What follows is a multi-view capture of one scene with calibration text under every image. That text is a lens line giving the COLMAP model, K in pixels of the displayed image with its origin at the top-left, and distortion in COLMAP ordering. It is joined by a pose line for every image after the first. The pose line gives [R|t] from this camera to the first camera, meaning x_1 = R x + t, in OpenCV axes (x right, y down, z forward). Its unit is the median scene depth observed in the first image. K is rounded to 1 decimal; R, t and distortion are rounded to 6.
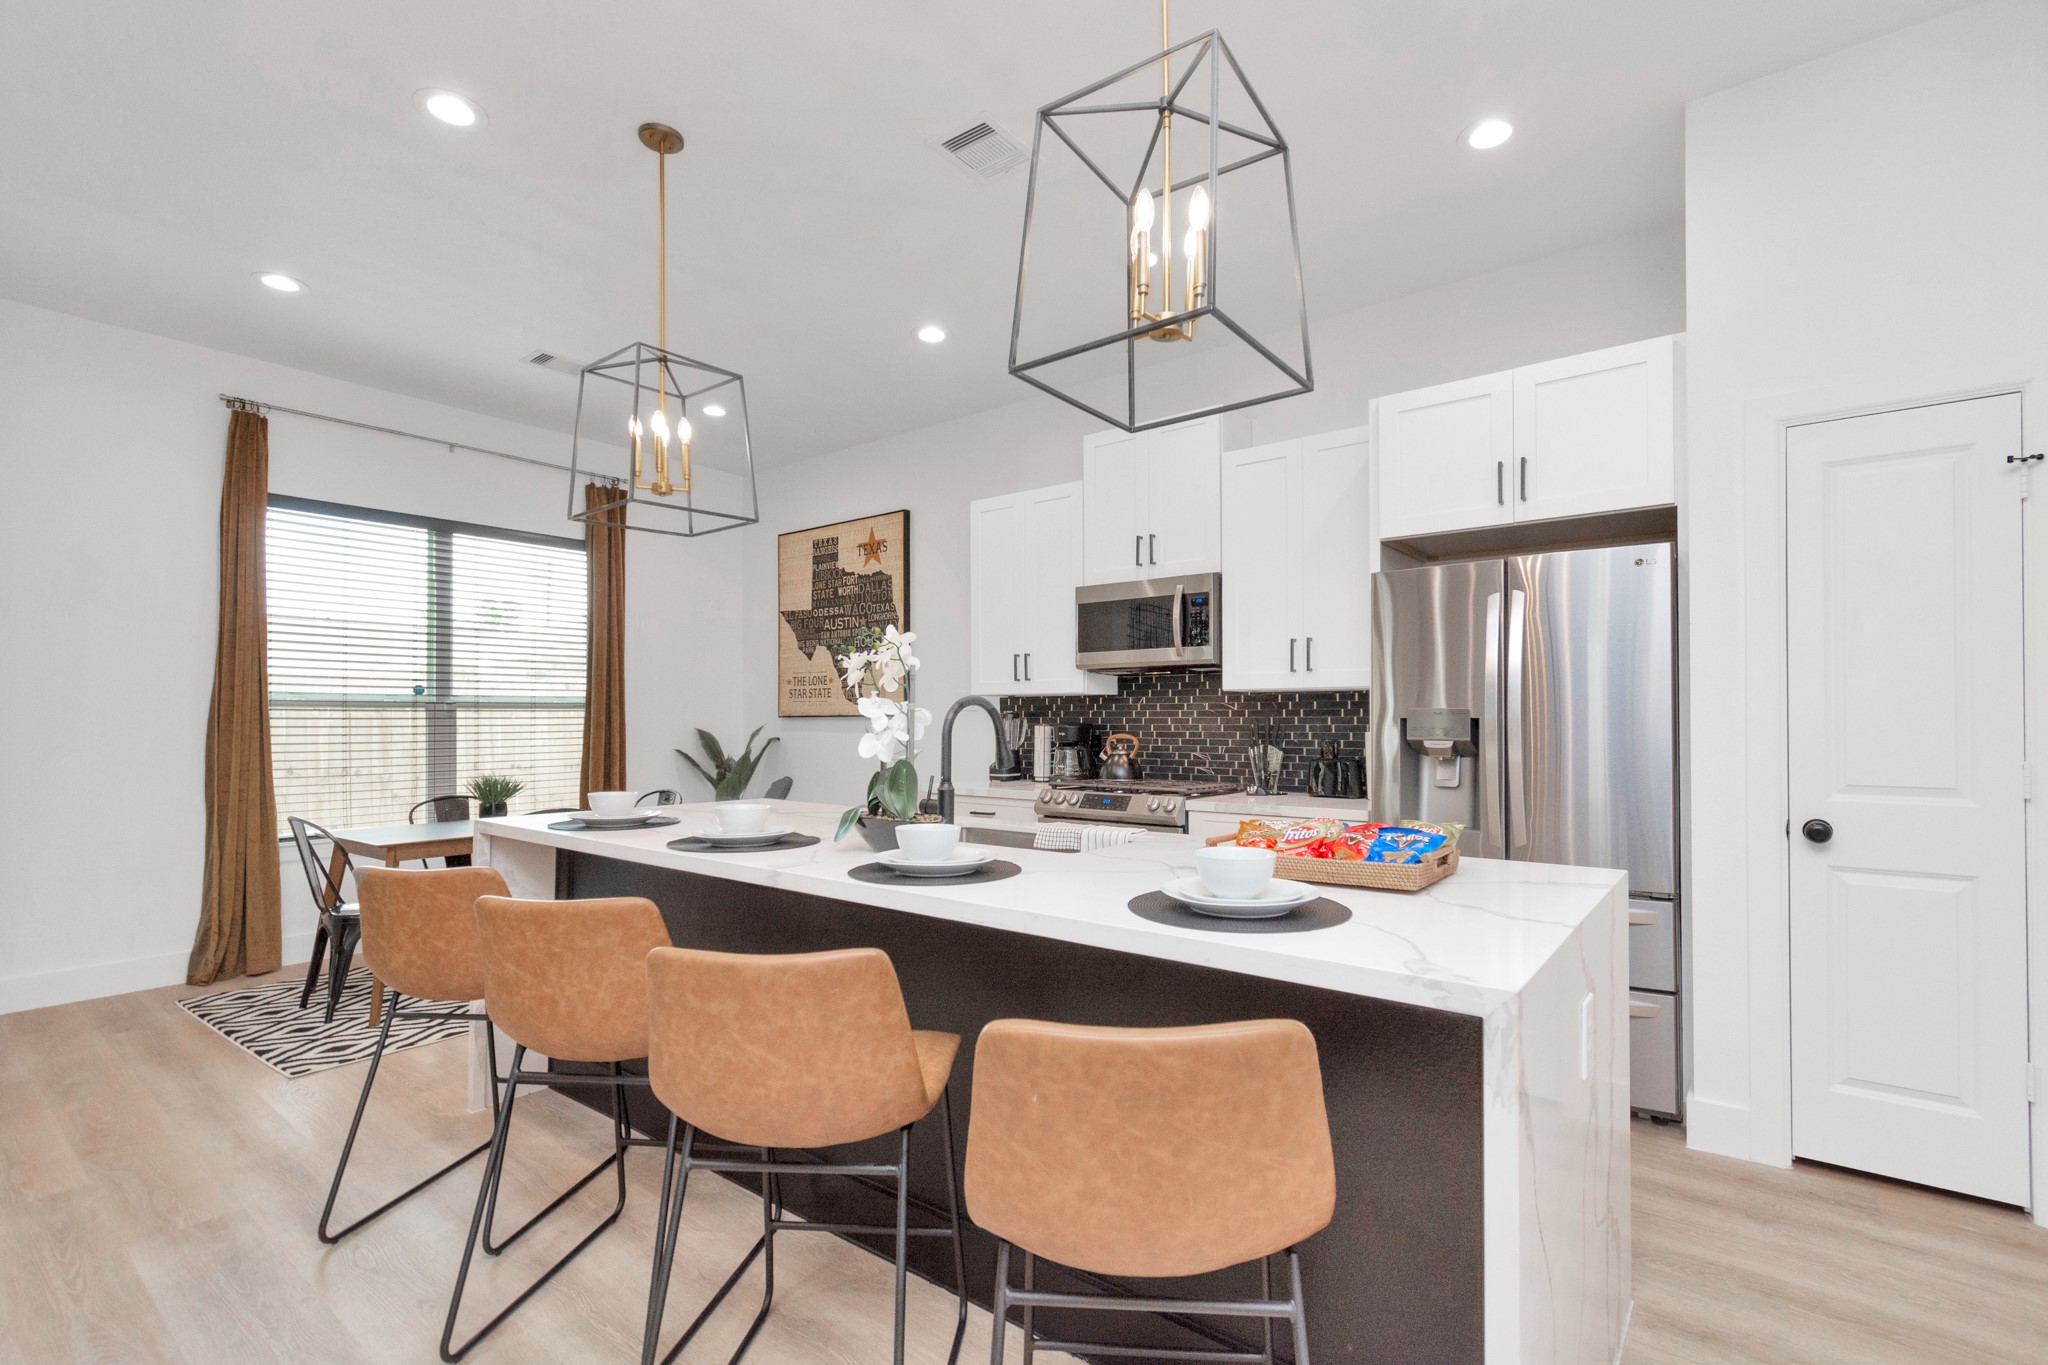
lens RADIAL K [[938.3, 0, 1048.9], [0, 938.3, 697.6], [0, 0, 1]] dist [0.005787, -0.000241]
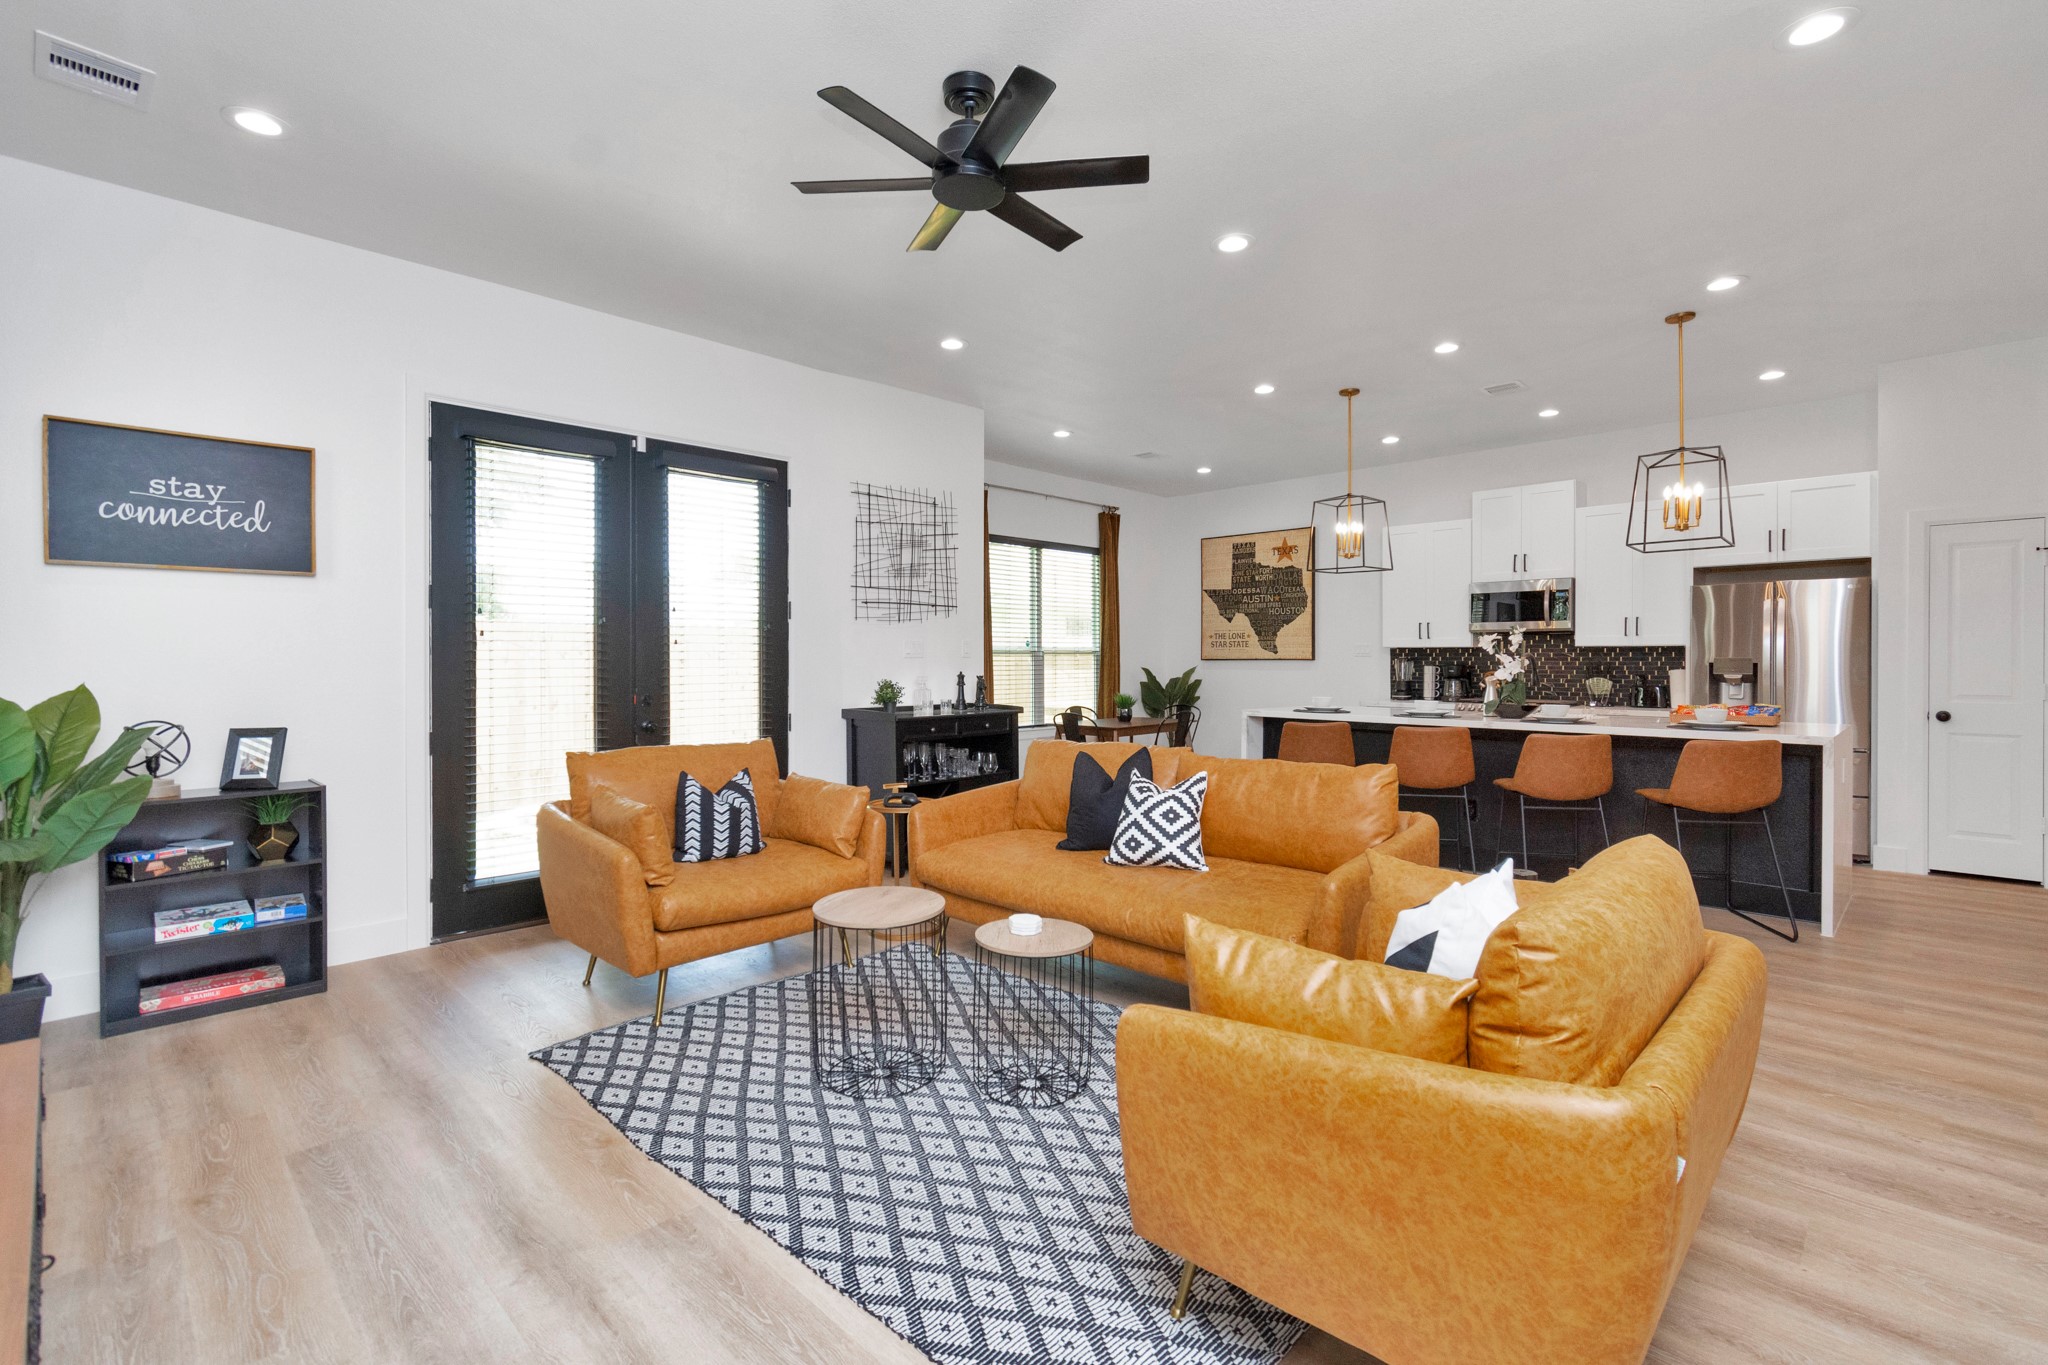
lens RADIAL K [[938.3, 0, 1029.3], [0, 938.3, 655.3], [0, 0, 1]] dist [0.005787, -0.000241]
pose [[0.992634, 0.000943, -0.121151, -0.540349], [0.001300, 0.999829, 0.018440, -0.020891], [0.121148, -0.018462, 0.992463, -0.754025]]
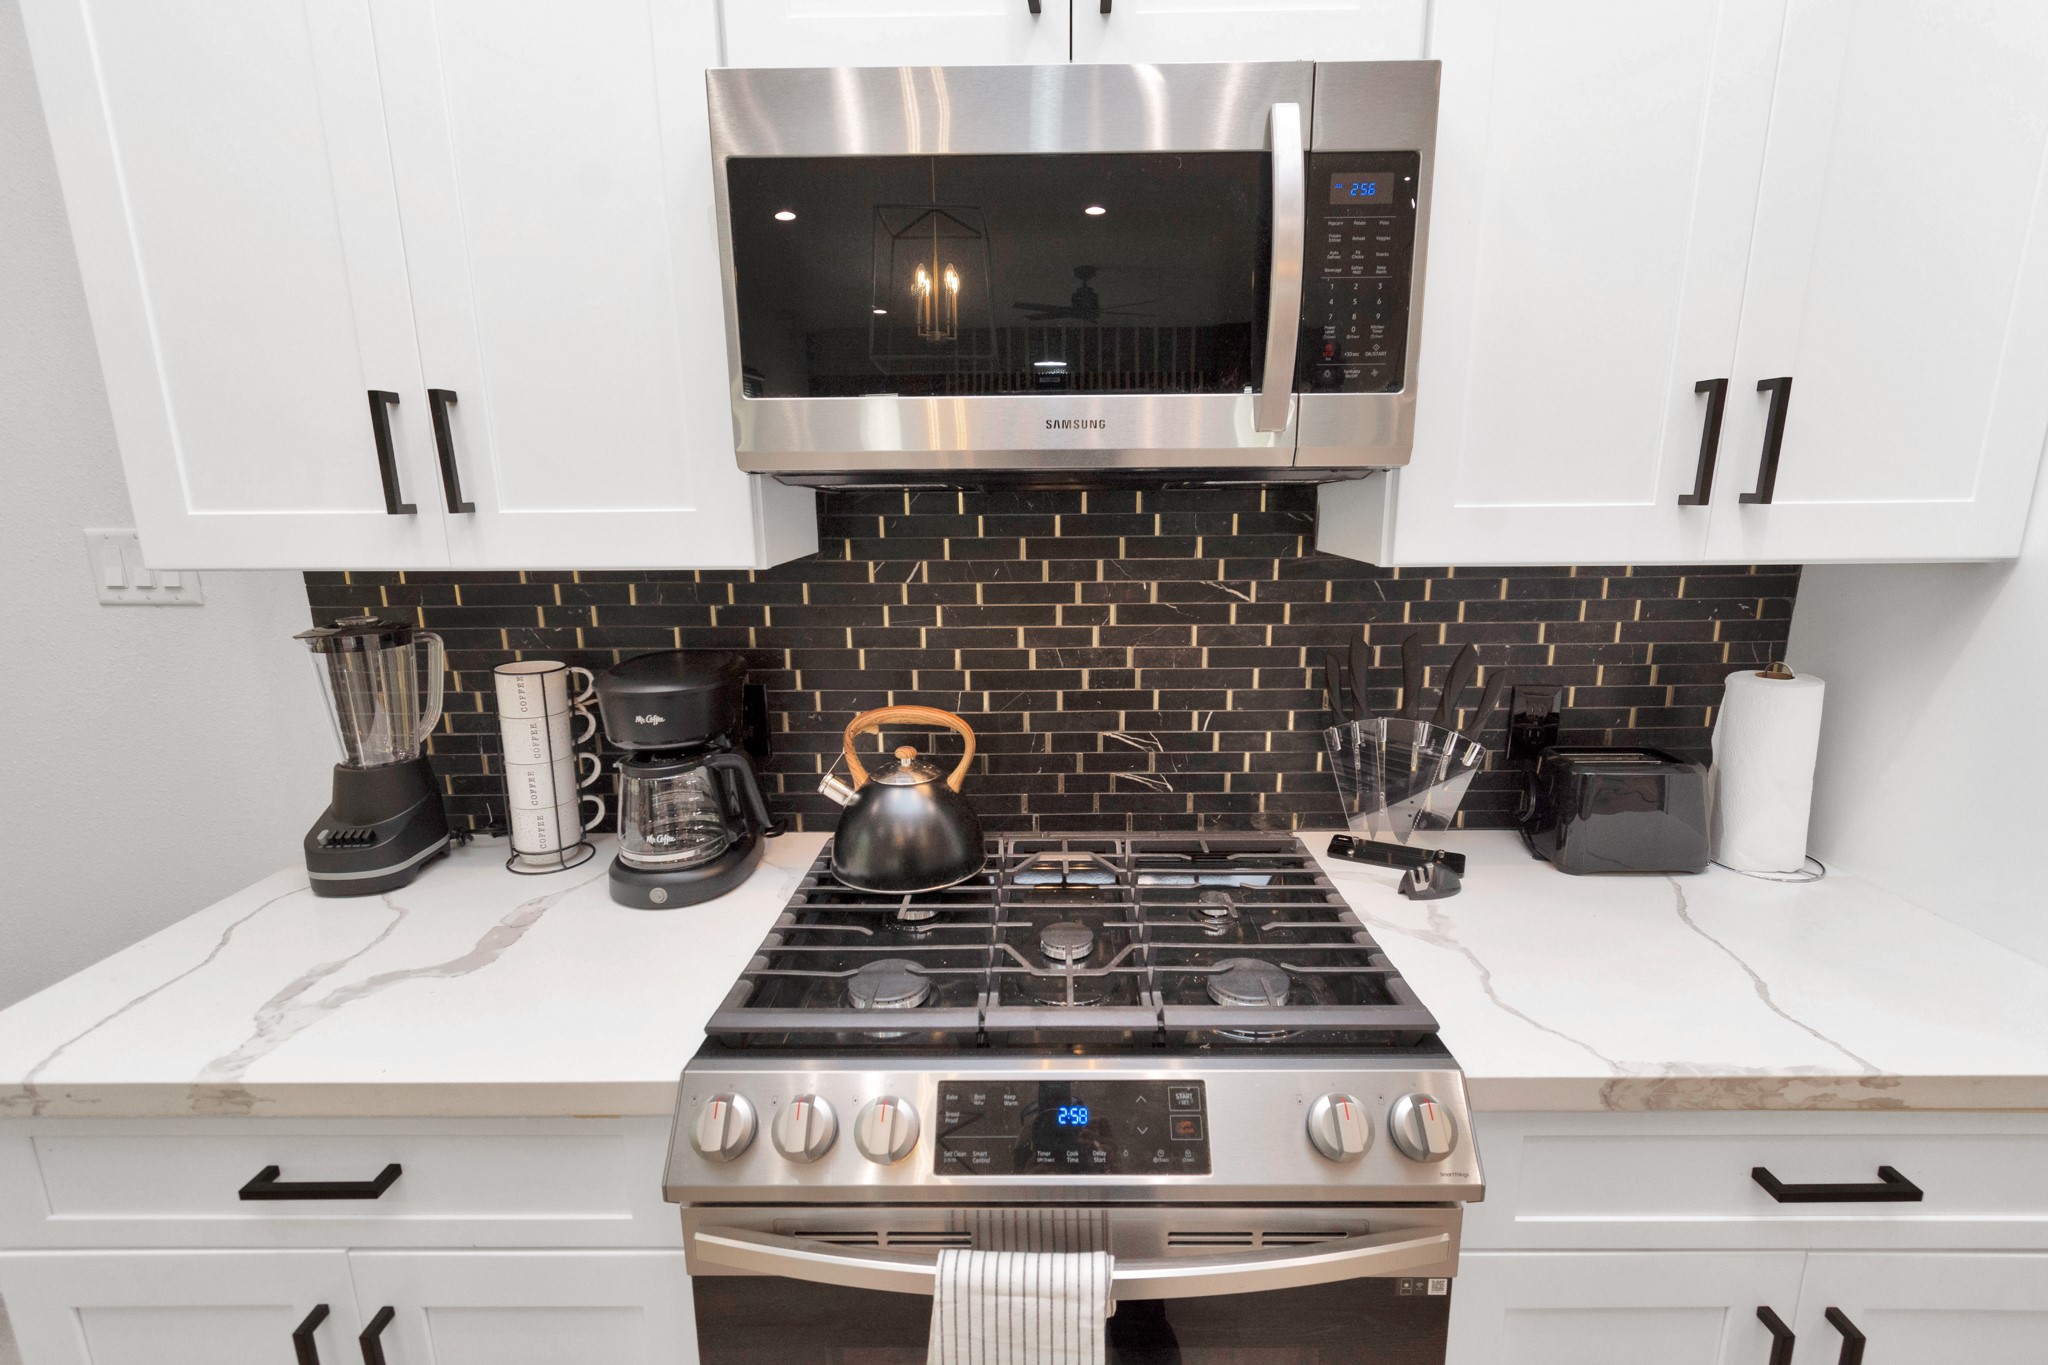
lens RADIAL K [[938.3, 0, 1035.3], [0, 938.3, 679.7], [0, 0, 1]] dist [0.005787, -0.000241]
pose [[0.796350, -0.129953, 0.590710, -0.056070], [-0.005289, 0.975112, 0.221650, -0.031729], [-0.604813, -0.179635, 0.775843, 0.756686]]
